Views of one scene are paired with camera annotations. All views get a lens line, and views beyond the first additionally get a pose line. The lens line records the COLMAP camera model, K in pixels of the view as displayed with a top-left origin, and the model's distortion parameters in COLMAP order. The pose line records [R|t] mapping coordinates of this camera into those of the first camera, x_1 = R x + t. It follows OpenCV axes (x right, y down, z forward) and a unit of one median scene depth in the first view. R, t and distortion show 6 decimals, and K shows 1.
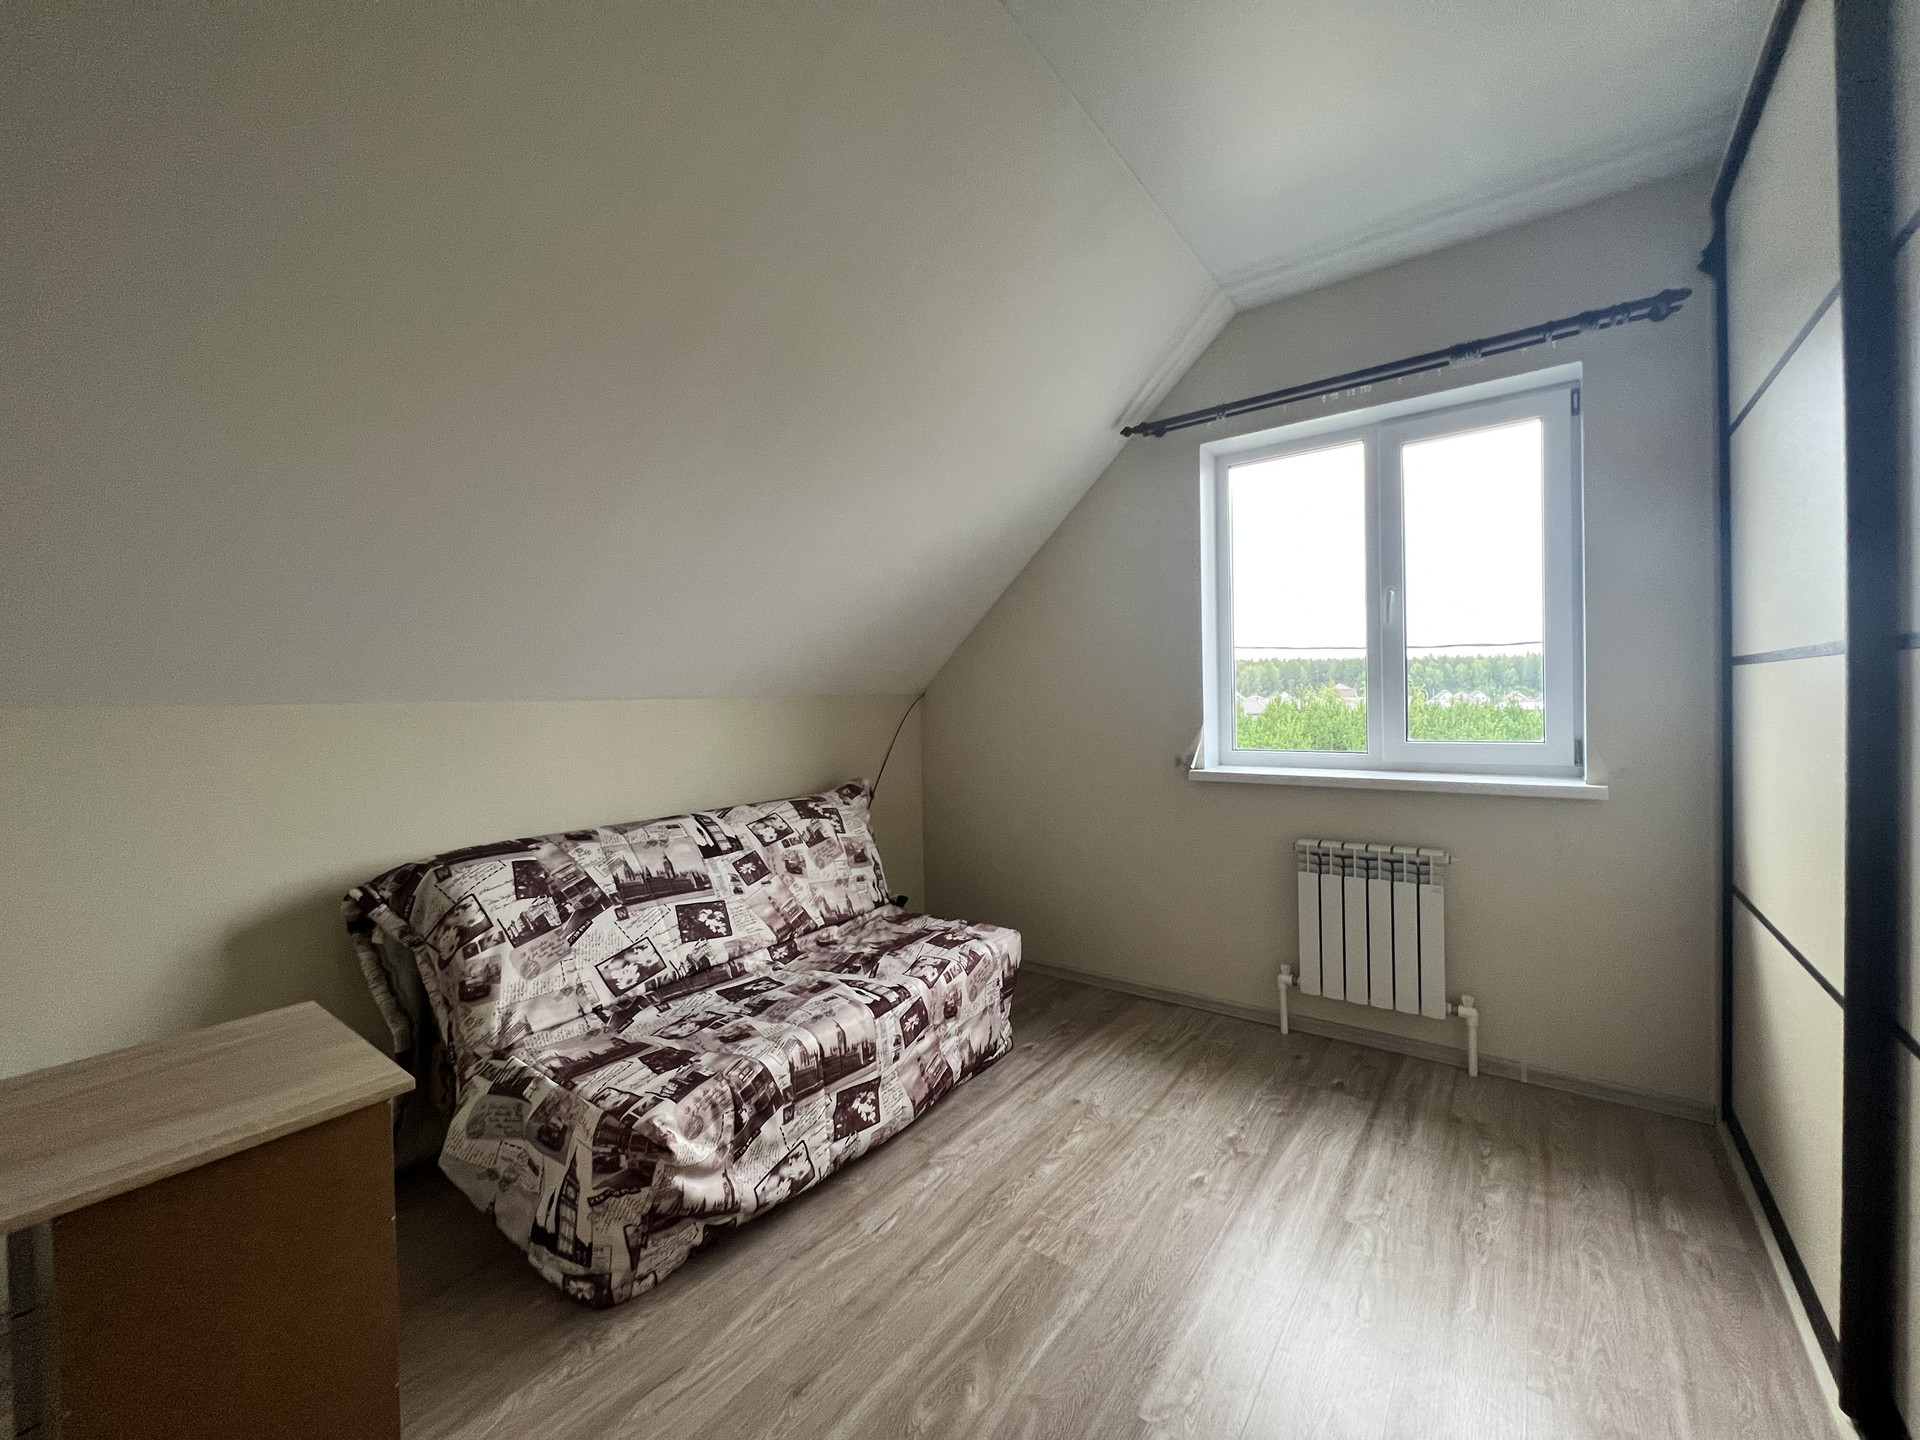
lens RADIAL K [[771.6, 0, 961.8], [0, 771.6, 714.0], [0, 0, 1]] dist [0.002562, -0.001008]
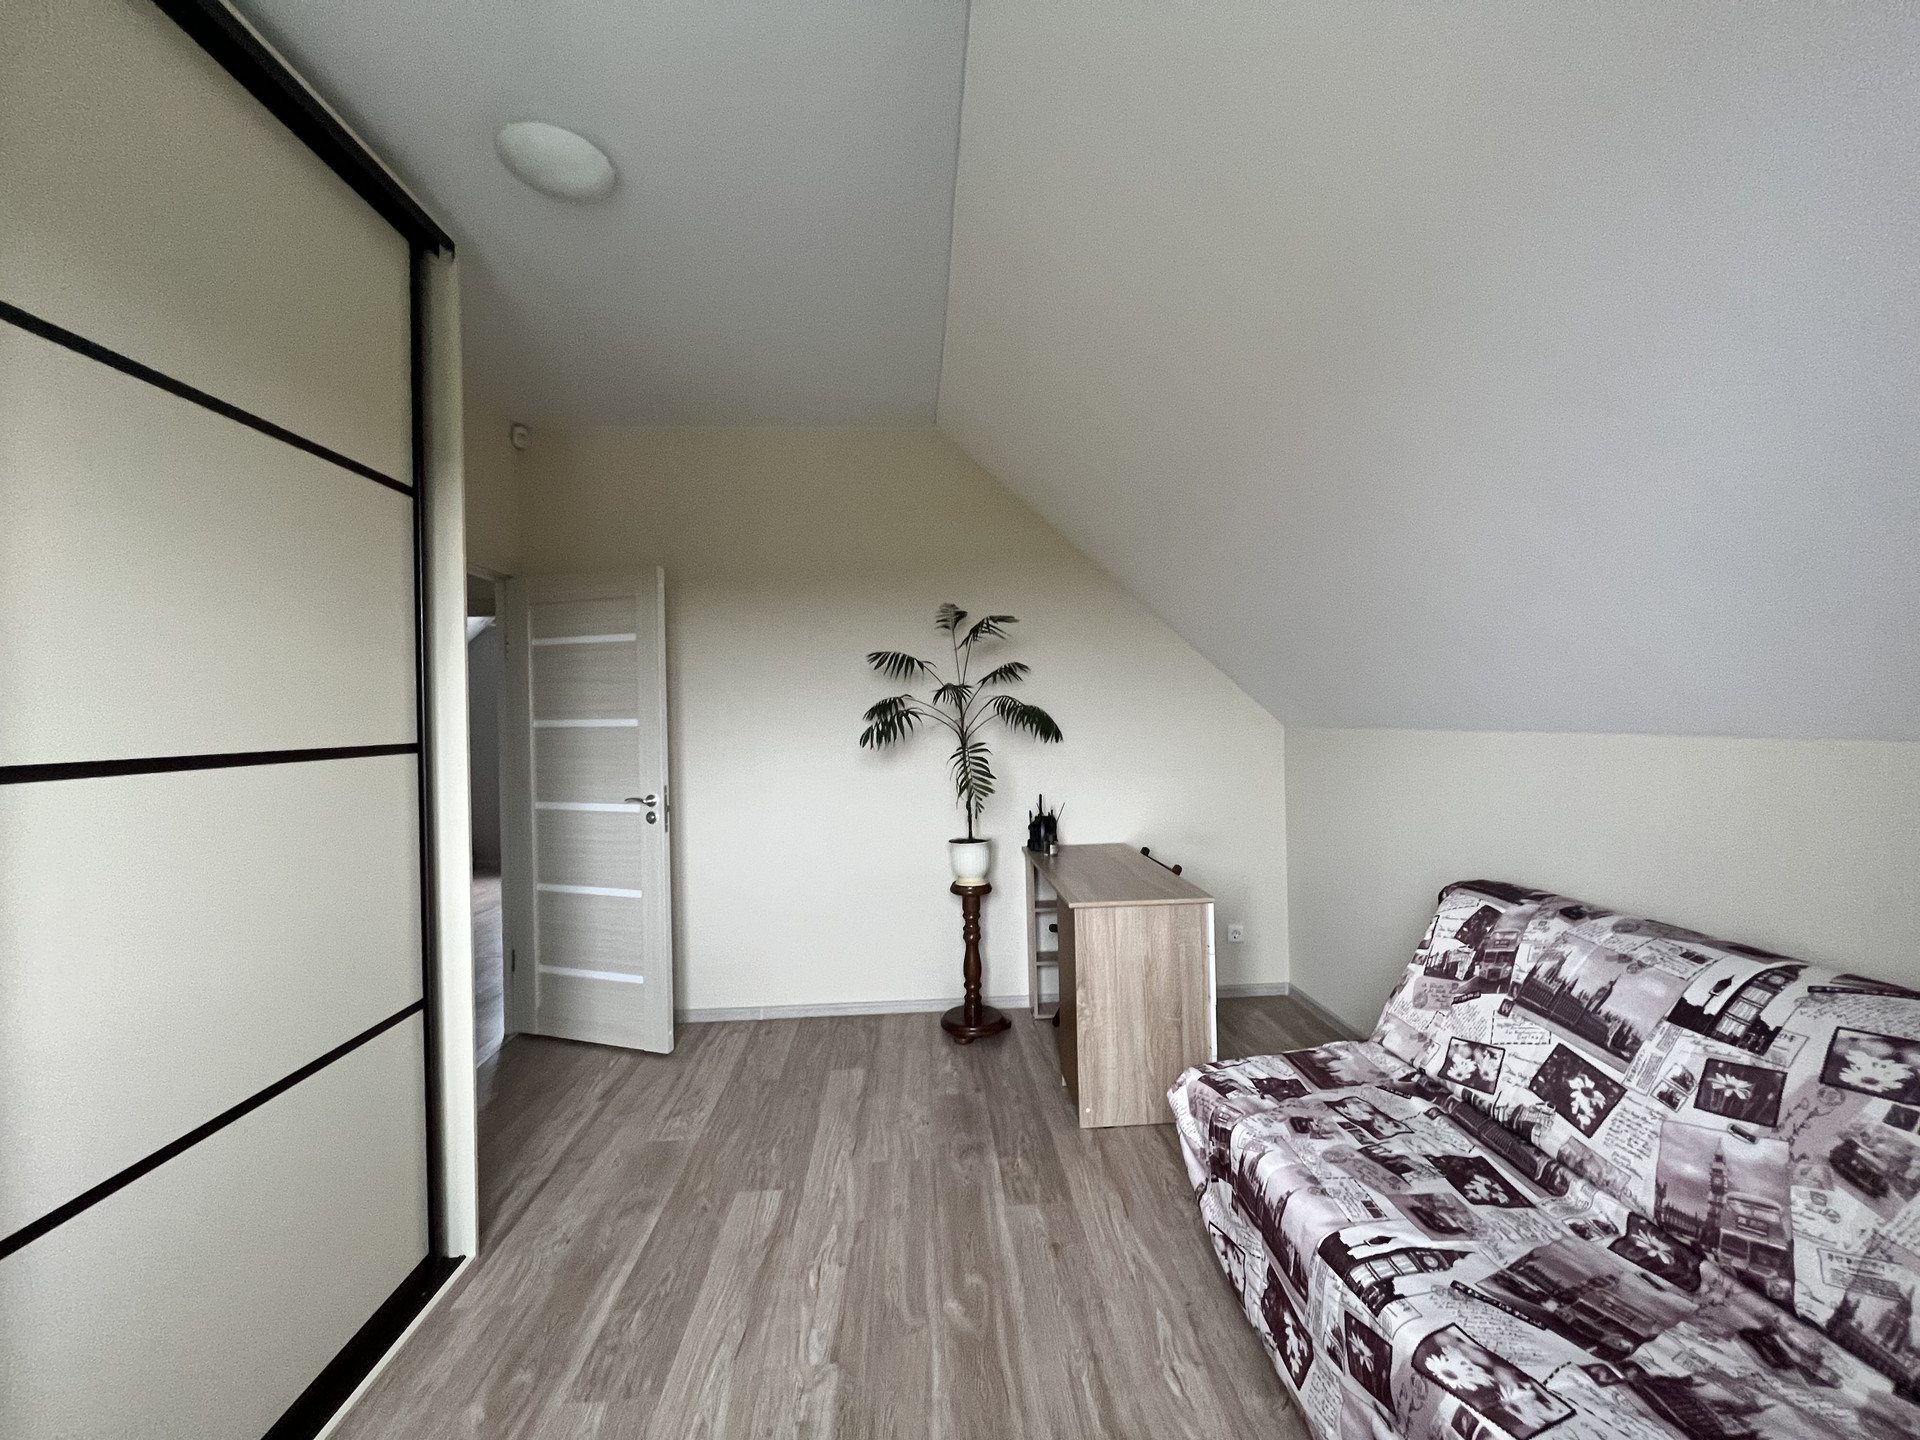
lens RADIAL K [[771.6, 0, 963.5], [0, 771.6, 717.4], [0, 0, 1]] dist [0.002562, -0.001008]
pose [[-0.758221, 0.038418, -0.650865, 0.500912], [0.025791, 0.999248, 0.028937, -0.082441], [0.651487, 0.005154, -0.758642, 1.234629]]
